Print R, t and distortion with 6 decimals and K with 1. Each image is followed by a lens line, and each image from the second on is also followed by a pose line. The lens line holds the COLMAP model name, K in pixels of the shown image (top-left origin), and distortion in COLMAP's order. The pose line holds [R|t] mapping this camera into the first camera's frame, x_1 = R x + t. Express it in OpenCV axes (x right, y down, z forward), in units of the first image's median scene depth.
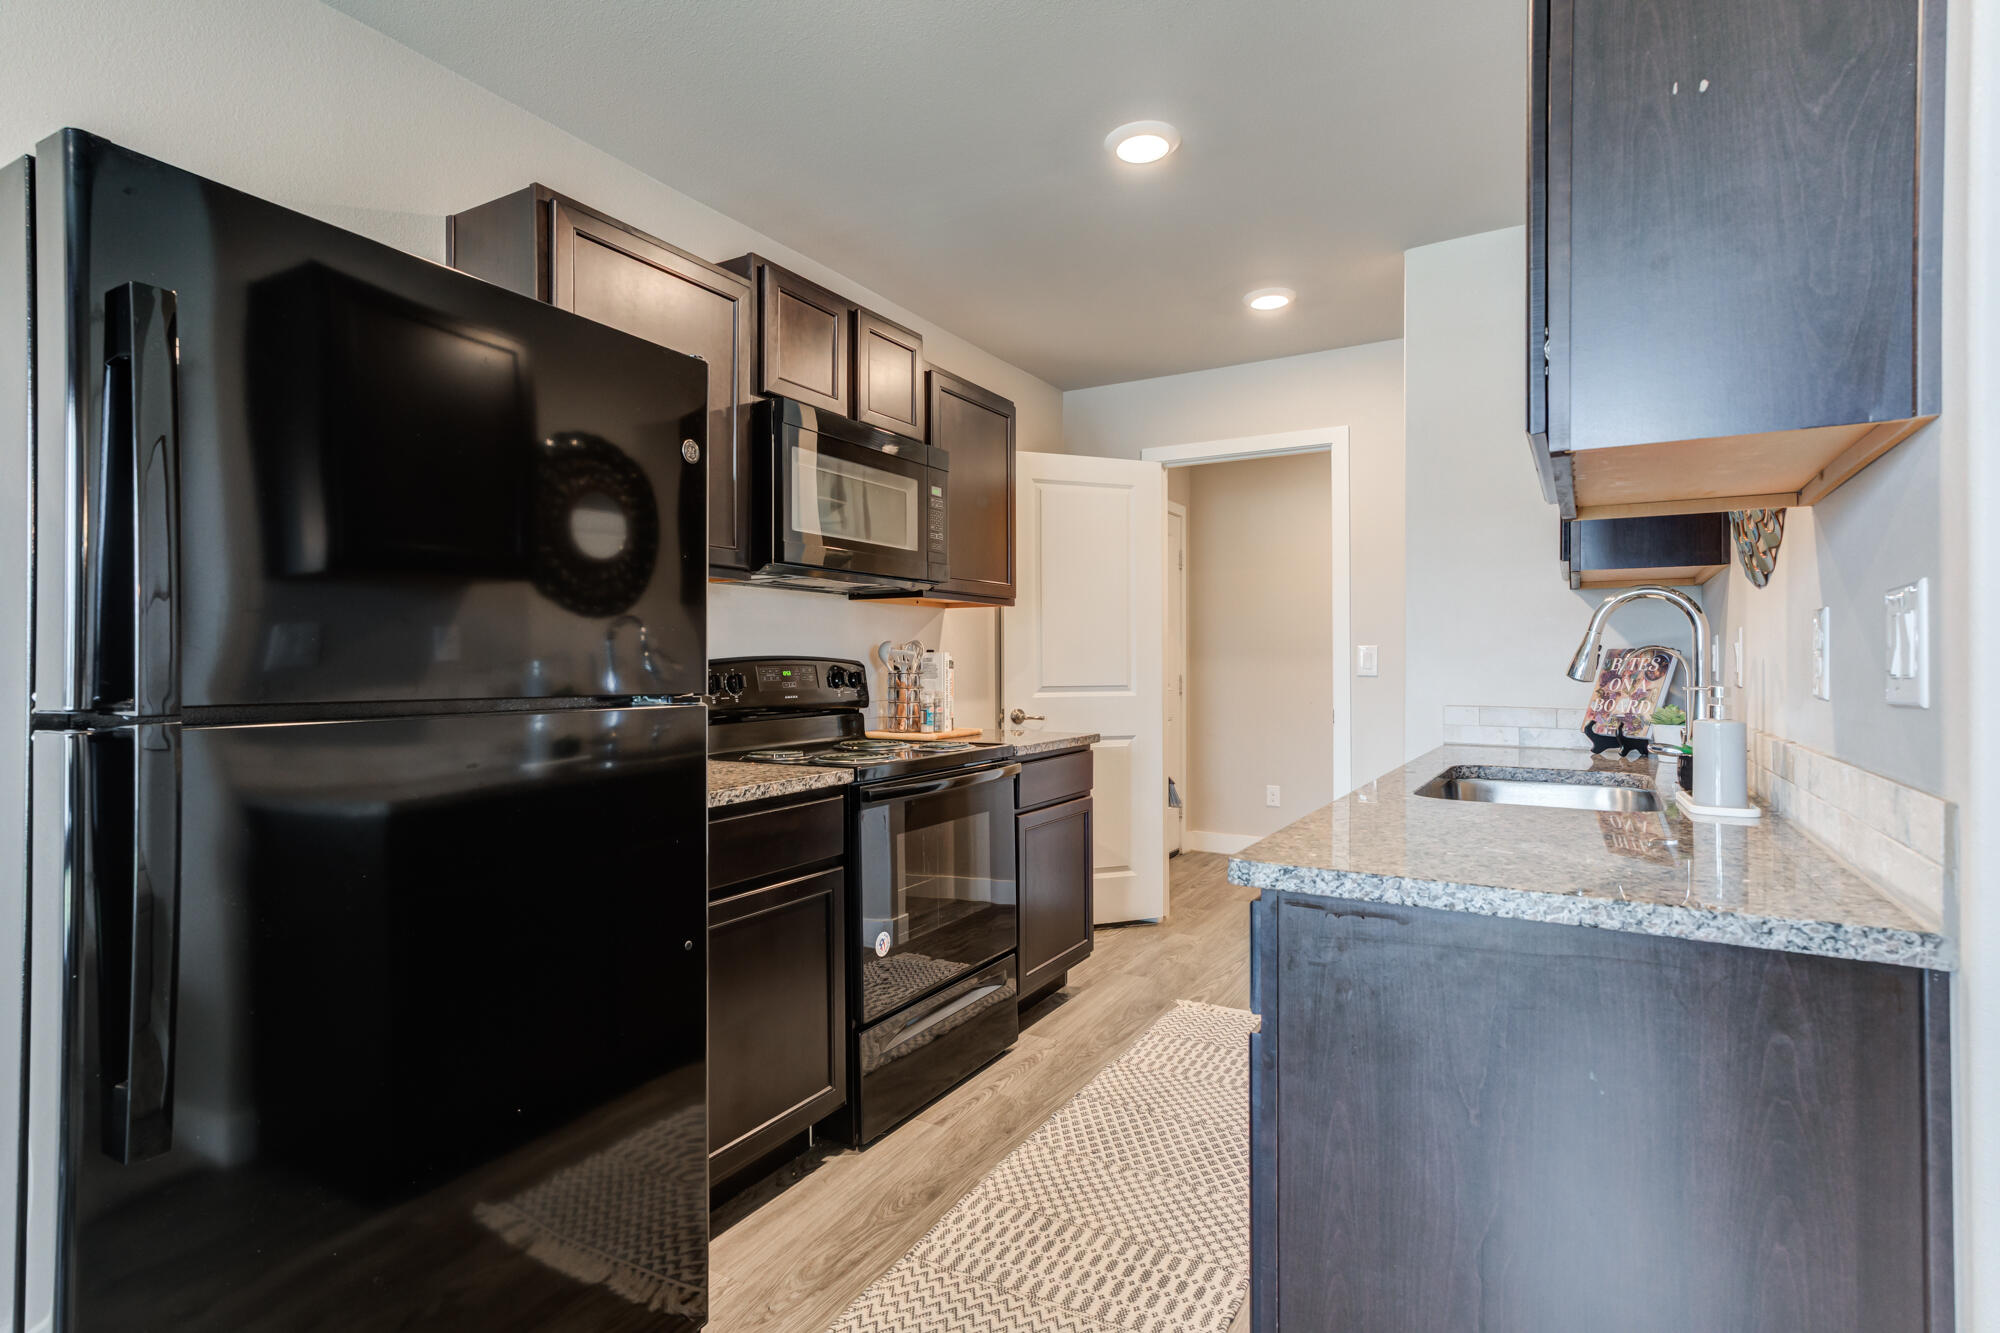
lens RADIAL K [[1009.6, 0, 979.7], [0, 1009.6, 658.3], [0, 0, 1]] dist [0.015300, 0.001475]
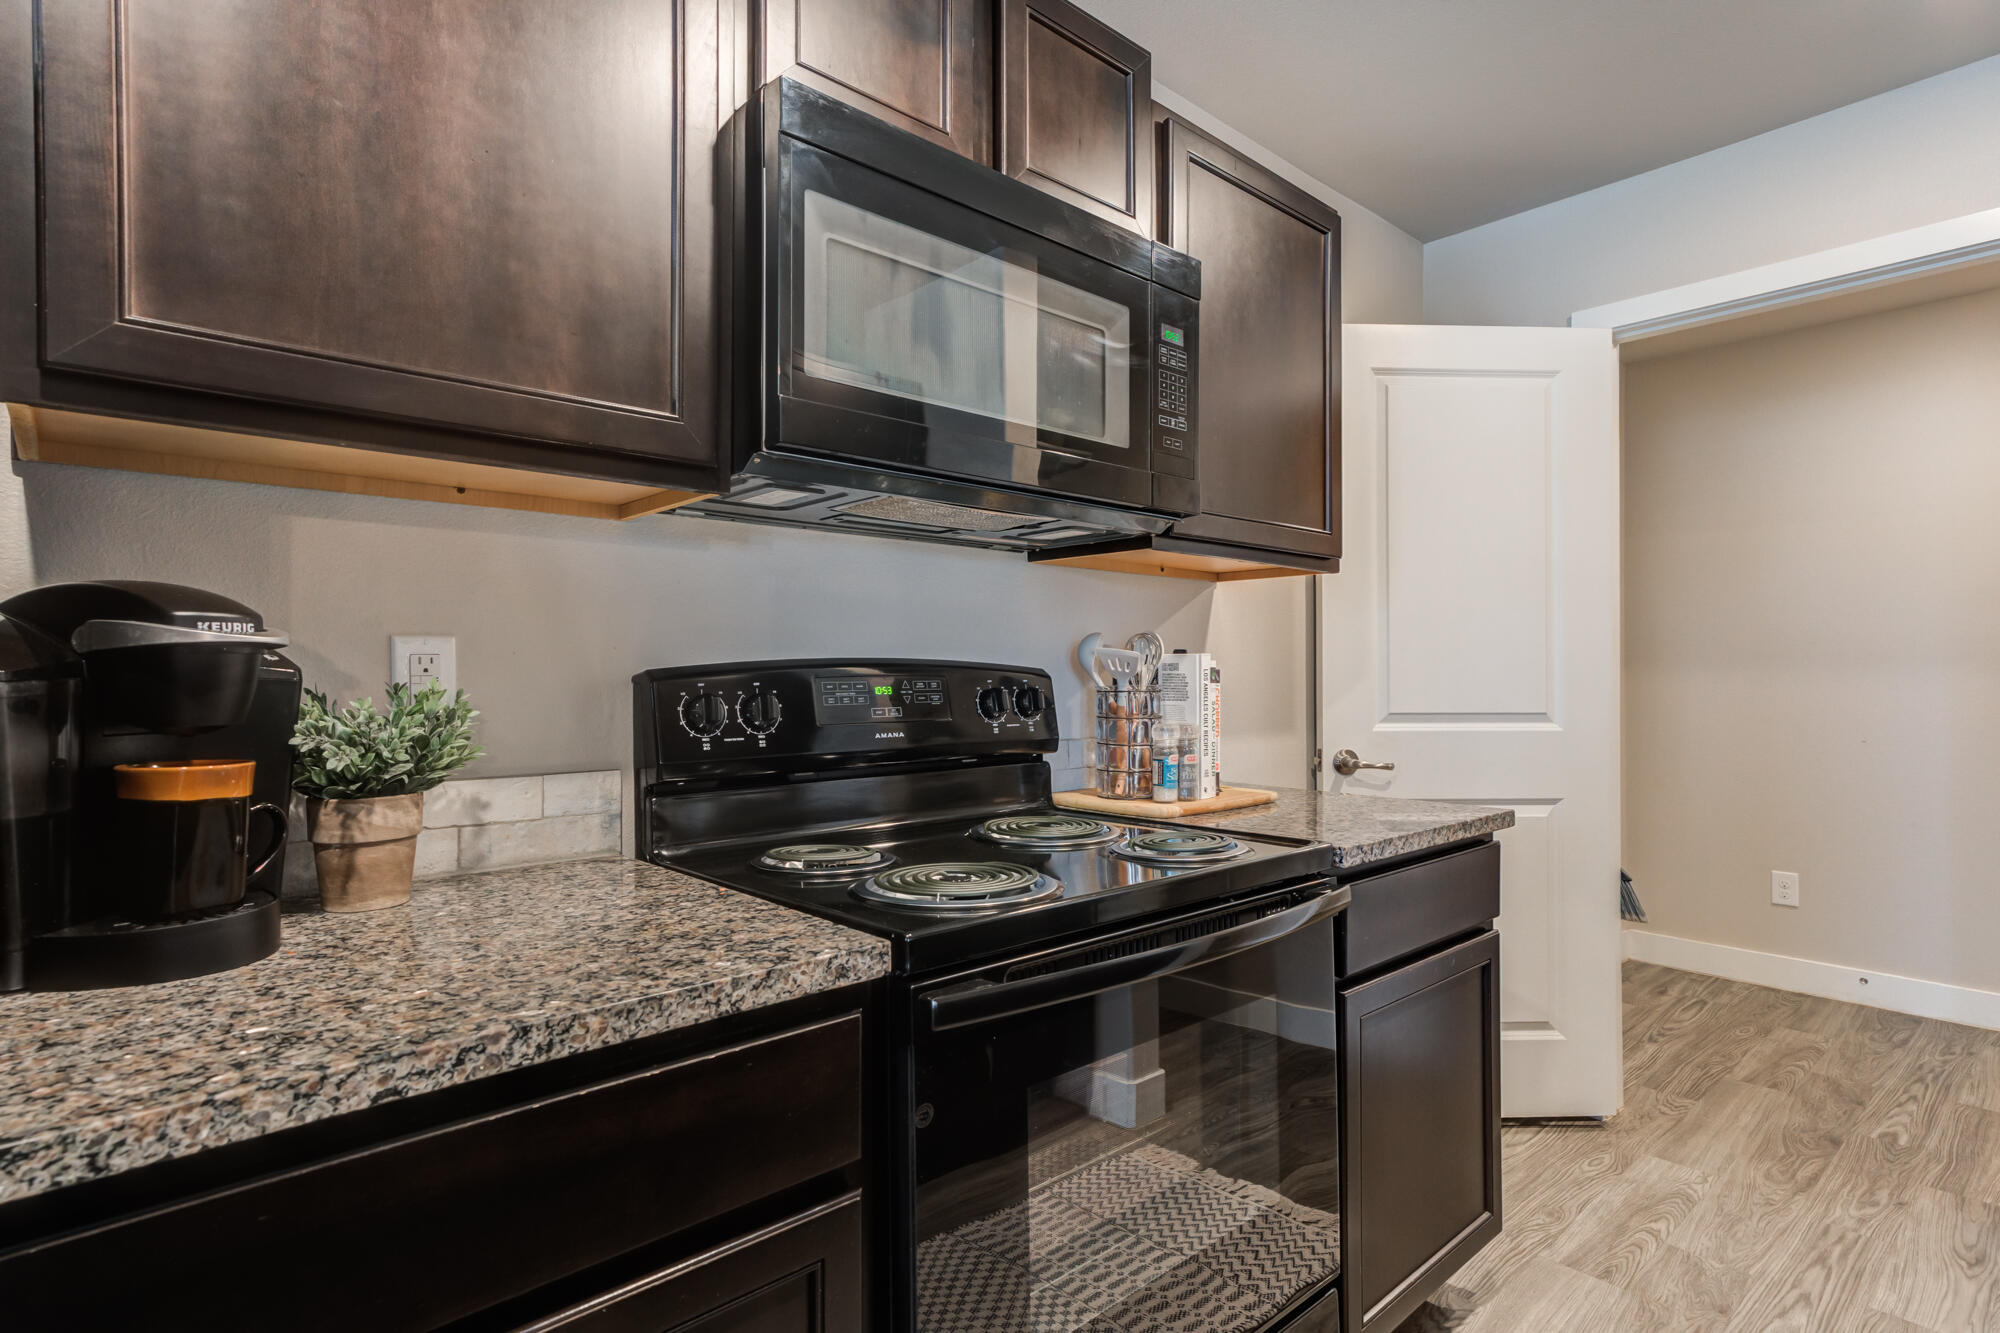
lens RADIAL K [[1009.6, 0, 979.7], [0, 1009.6, 658.3], [0, 0, 1]] dist [0.015300, 0.001475]
pose [[0.951069, 0.000543, -0.308978, 0.020487], [-0.003642, 0.999949, -0.009452, 0.002467], [0.308957, 0.010115, 0.951022, 0.447965]]
